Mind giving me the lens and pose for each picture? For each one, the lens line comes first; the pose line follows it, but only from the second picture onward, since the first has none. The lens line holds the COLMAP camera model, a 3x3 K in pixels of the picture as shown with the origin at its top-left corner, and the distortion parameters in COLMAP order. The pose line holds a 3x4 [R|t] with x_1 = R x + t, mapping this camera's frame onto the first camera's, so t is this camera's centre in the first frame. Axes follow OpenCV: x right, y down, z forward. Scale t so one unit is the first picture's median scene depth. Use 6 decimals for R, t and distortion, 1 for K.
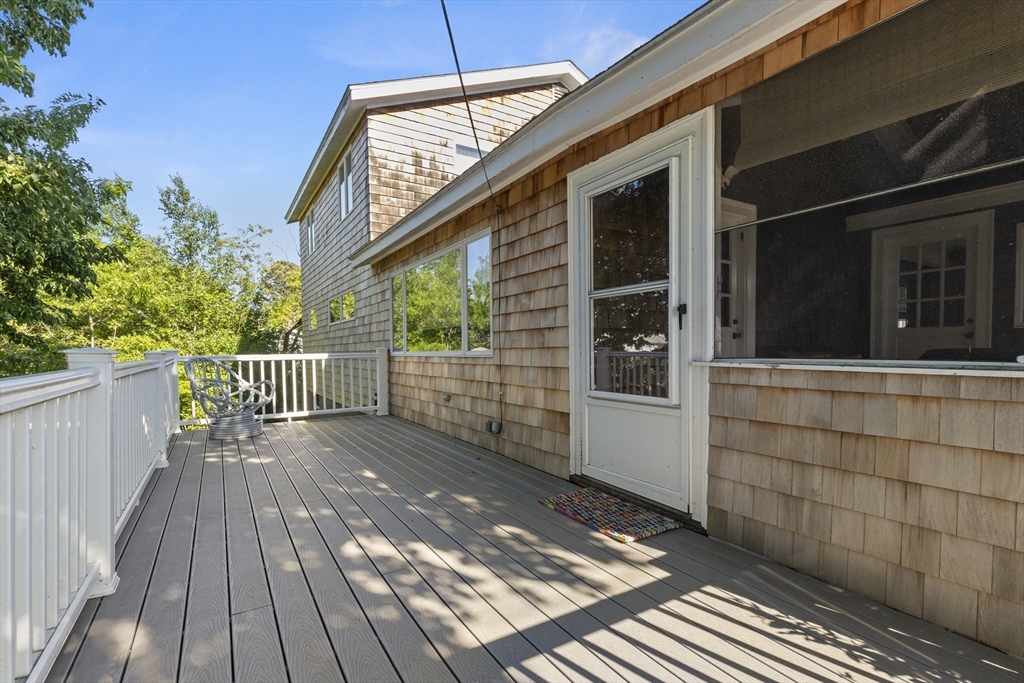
lens RADIAL K [[461.8, 0, 509.9], [0, 461.8, 344.4], [0, 0, 1]] dist [0.002393, -0.000494]
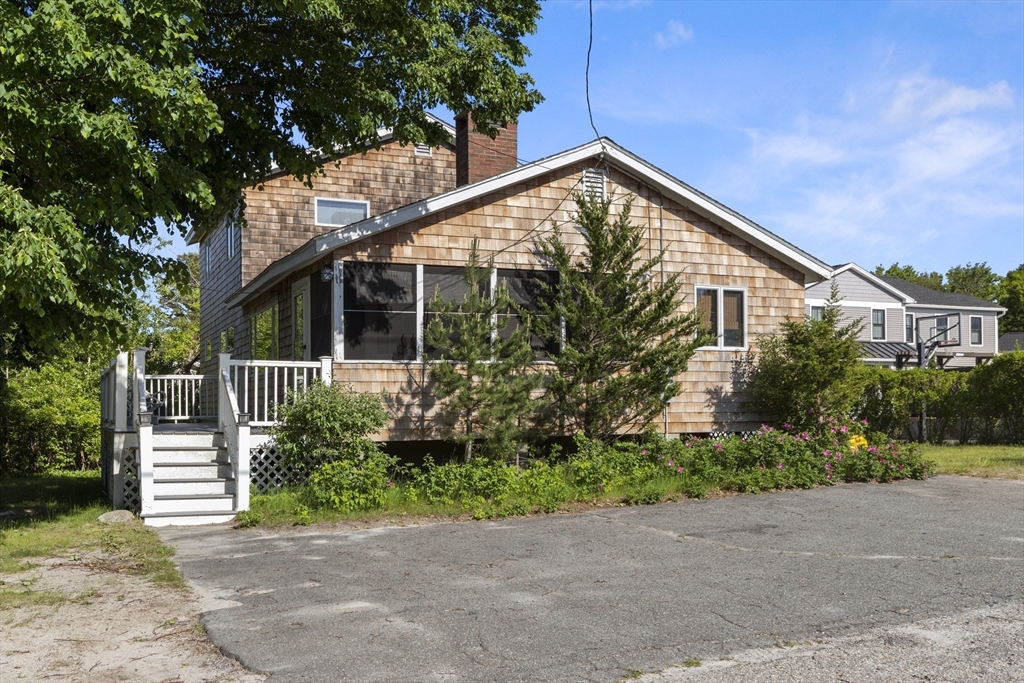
lens RADIAL K [[987.5, 0, 508.4], [0, 987.5, 346.0], [0, 0, 1]] dist [-0.003437, 0.000000]
pose [[0.988559, -0.004947, -0.150755, 0.806330], [-0.003164, 0.998562, -0.053514, 0.074457], [0.150803, 0.053378, 0.987122, -1.505582]]
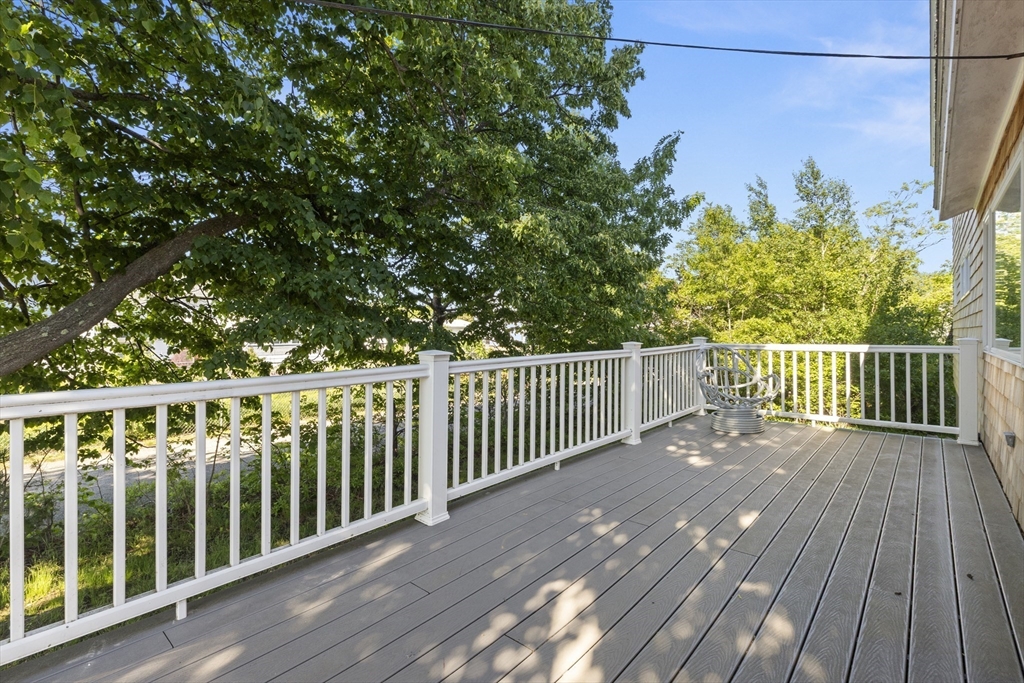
lens RADIAL K [[461.8, 0, 516.2], [0, 461.8, 324.8], [0, 0, 1]] dist [0.002393, -0.000494]
pose [[0.302803, -0.003336, -0.953047, 0.138800], [0.012811, 0.999918, 0.000570, -0.019338], [0.952967, -0.012382, 0.302821, 0.190999]]
